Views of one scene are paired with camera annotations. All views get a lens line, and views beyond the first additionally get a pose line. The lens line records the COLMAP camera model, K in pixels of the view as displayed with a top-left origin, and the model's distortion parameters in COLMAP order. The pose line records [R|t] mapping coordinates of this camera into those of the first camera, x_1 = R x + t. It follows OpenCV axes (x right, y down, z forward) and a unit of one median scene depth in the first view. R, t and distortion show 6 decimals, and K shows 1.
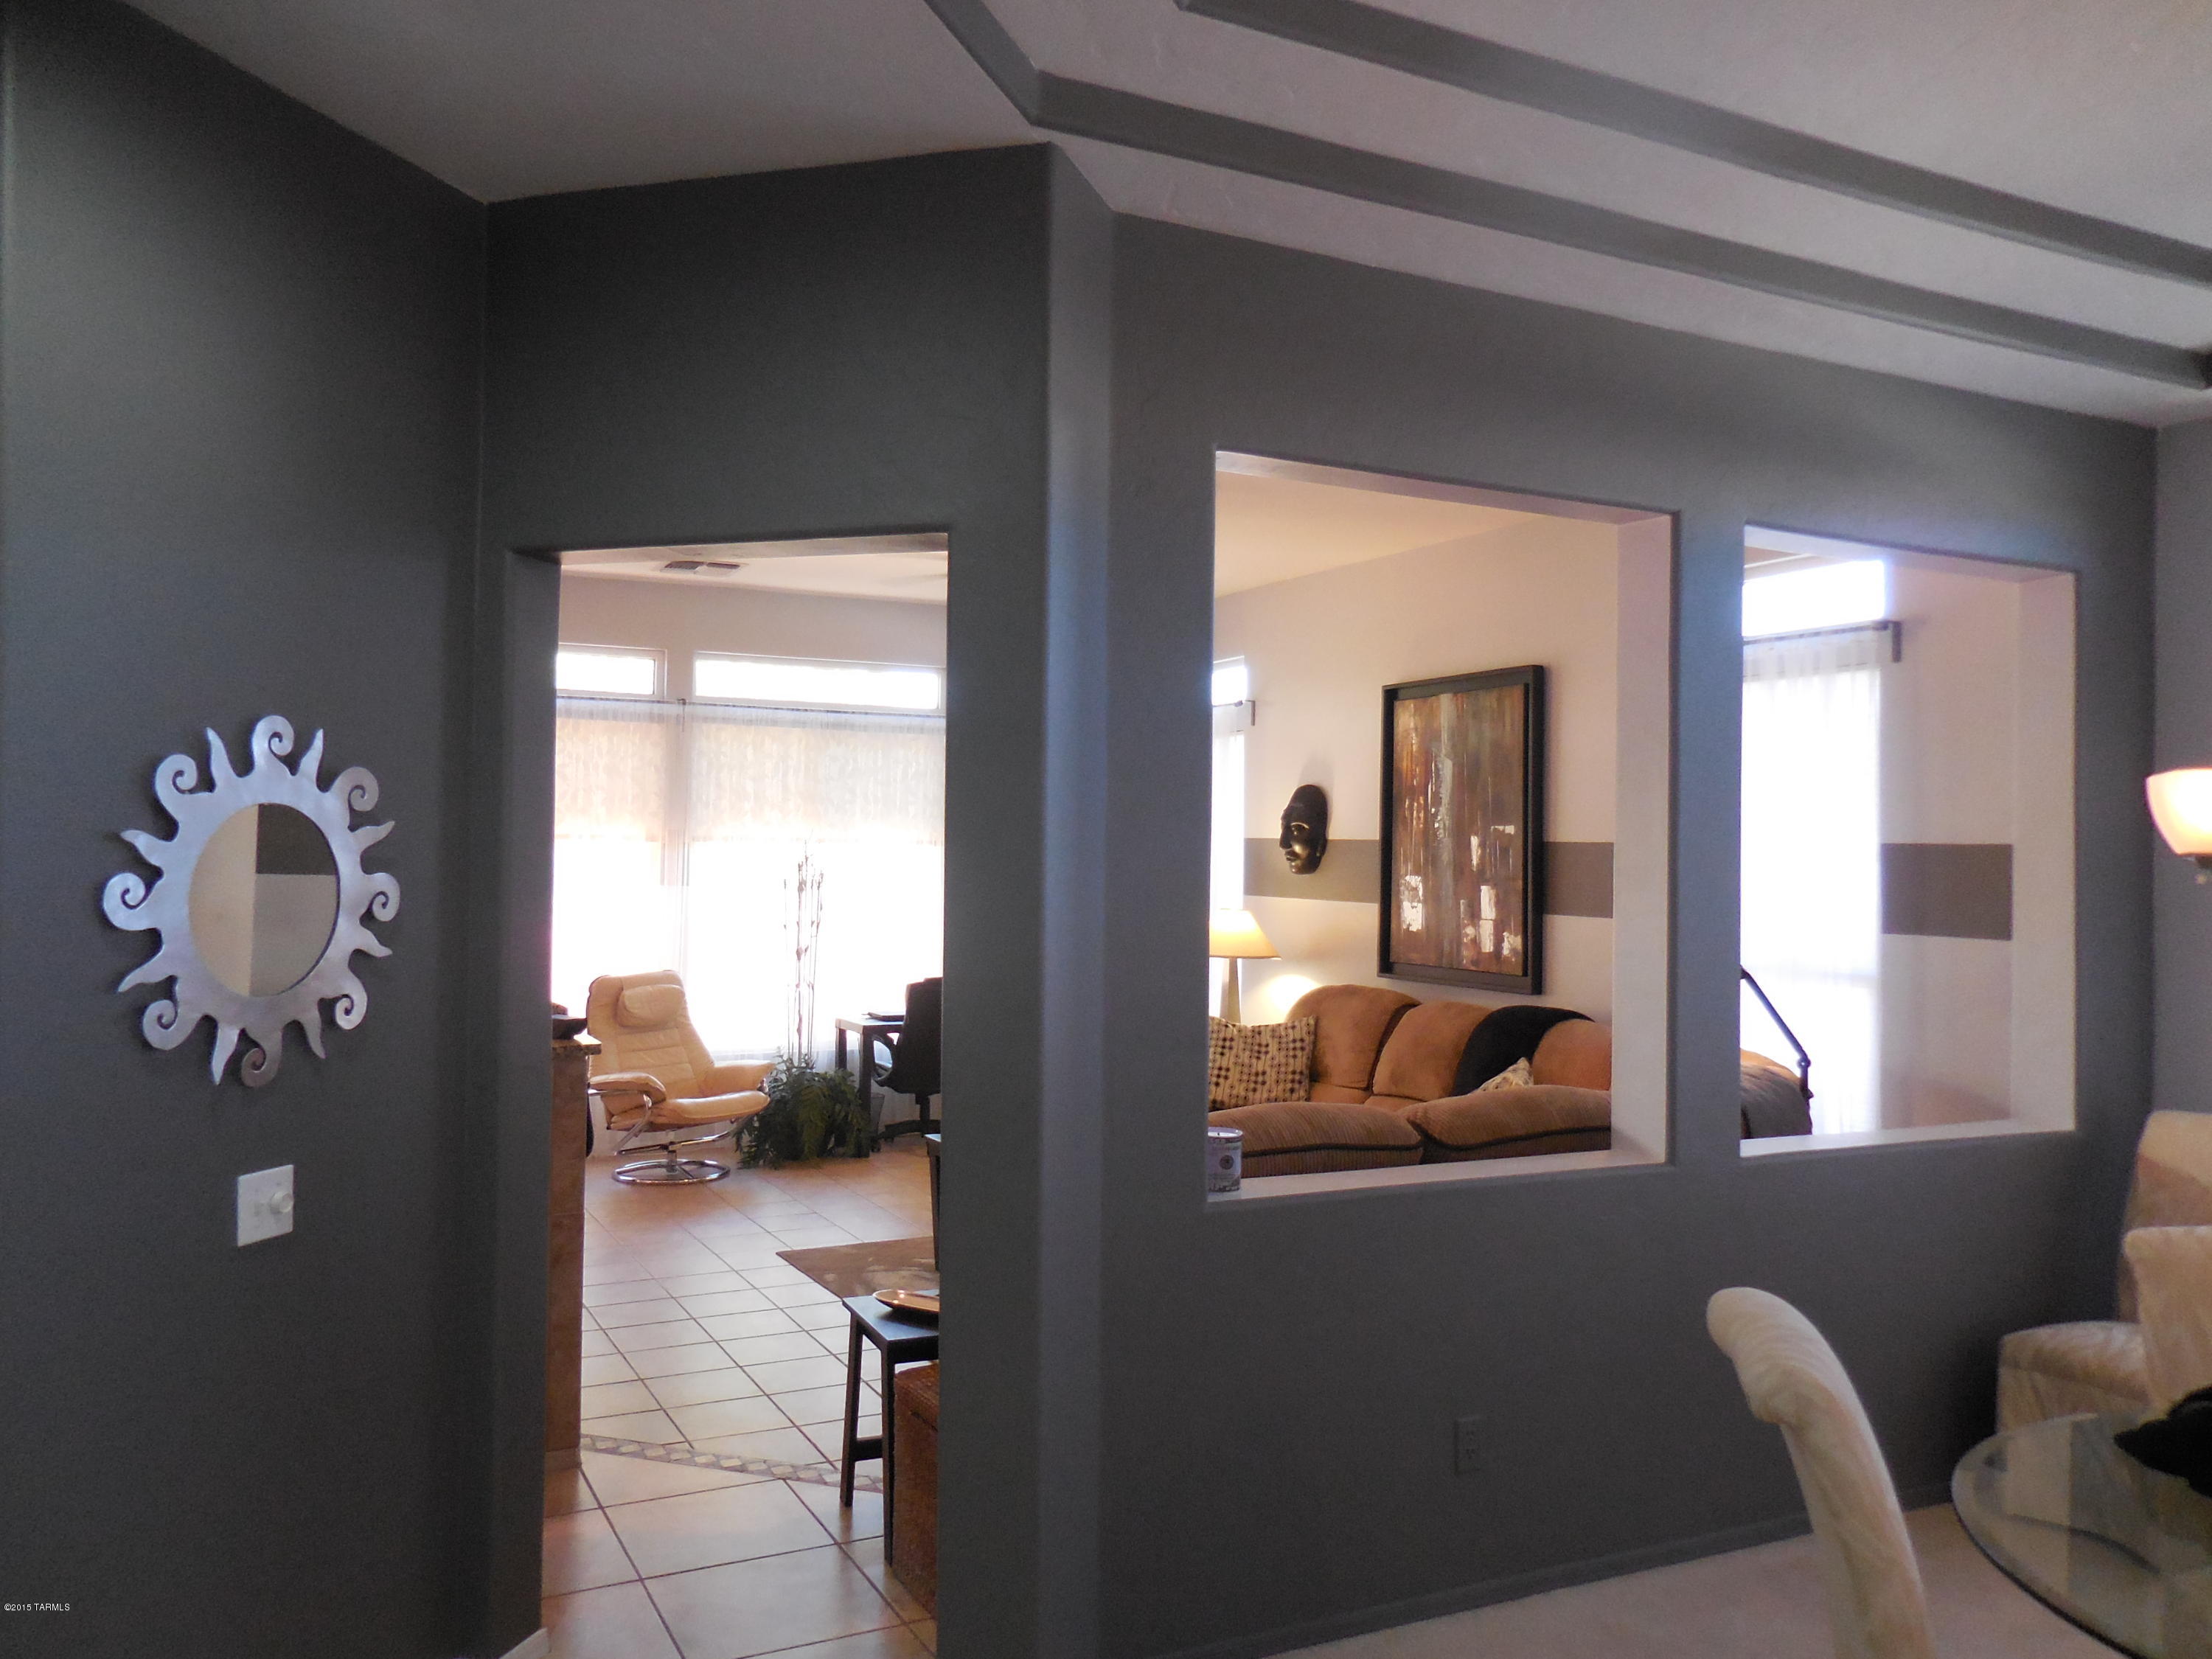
lens RADIAL K [[1719.3, 0, 1113.8], [0, 1719.3, 806.9], [0, 0, 1]] dist [0.005562, 0.031348]
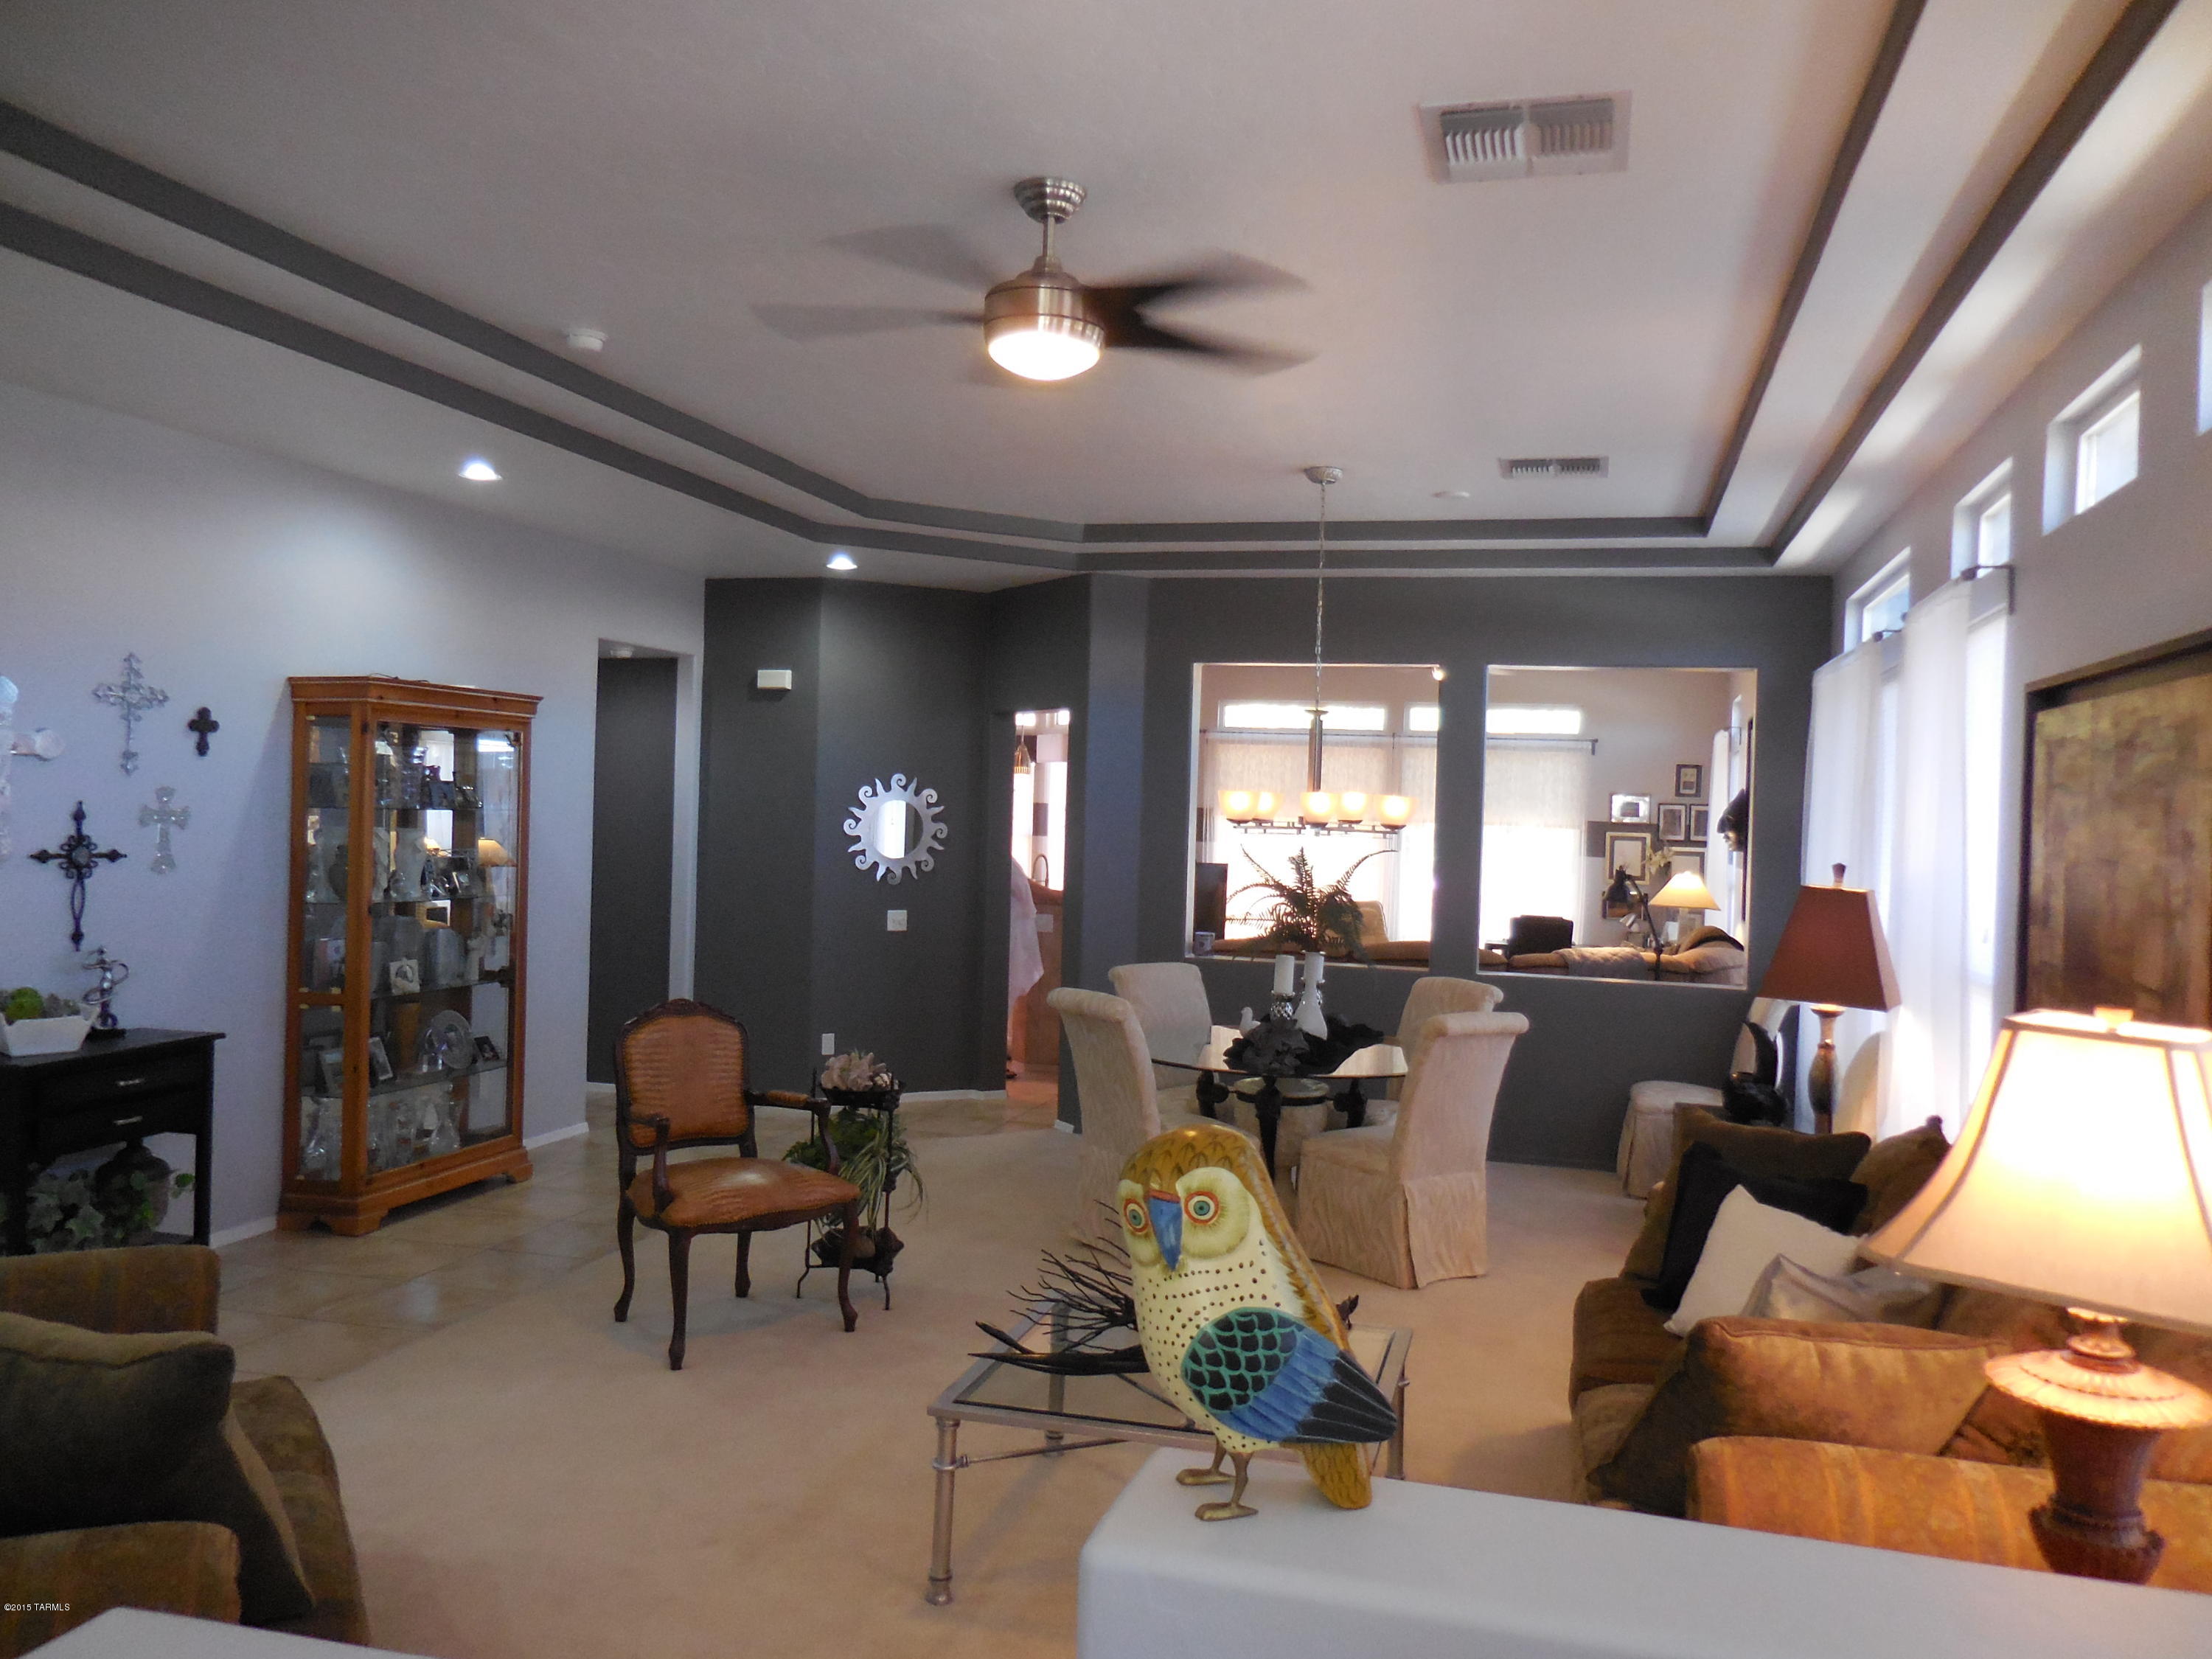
lens RADIAL K [[1719.3, 0, 1113.8], [0, 1719.3, 806.9], [0, 0, 1]] dist [0.005562, 0.031348]
pose [[0.734206, 0.015878, -0.678741, 0.815862], [-0.009959, 0.999871, 0.012616, -0.013946], [0.678854, -0.002503, 0.734269, -0.455450]]
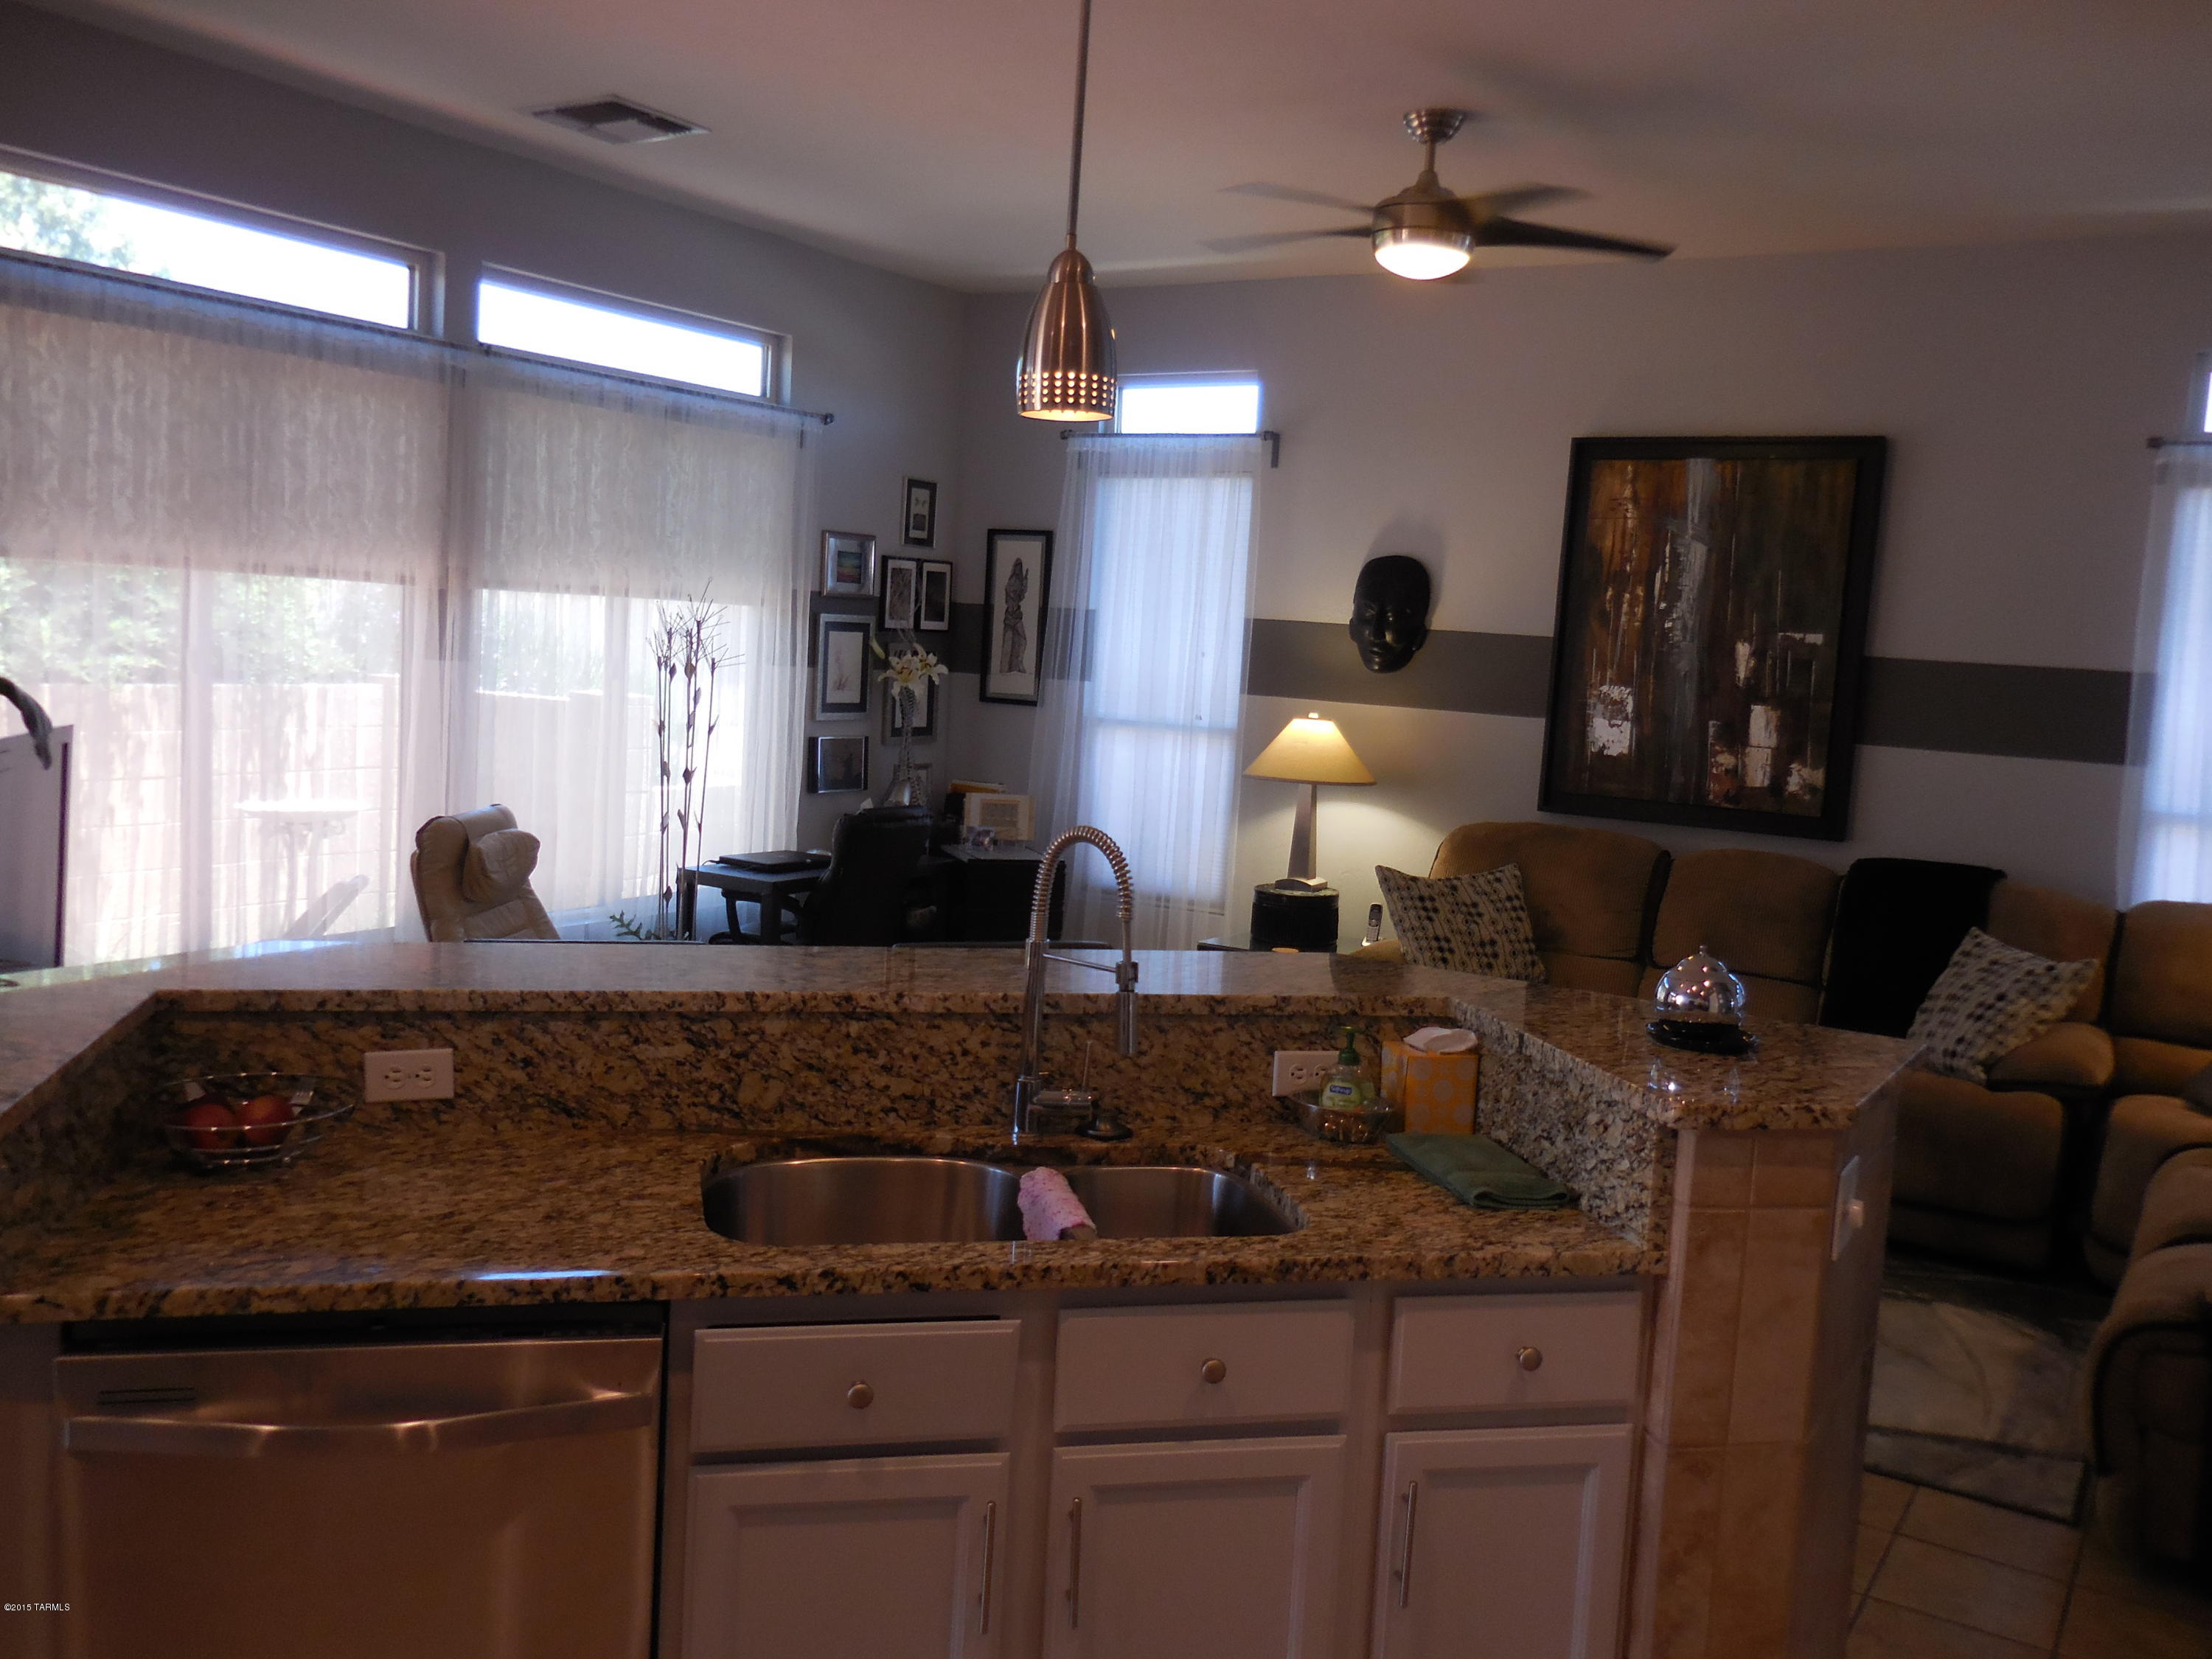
lens RADIAL K [[1911.7, 0, 1106.0], [0, 1911.7, 829.5], [0, 0, 1]] dist [-0.043005, 0.088413]
pose [[0.854471, -0.018383, 0.519174, -0.510975], [-0.059753, 0.989263, 0.133370, 0.002461], [-0.516052, -0.144983, 0.844198, 0.390279]]
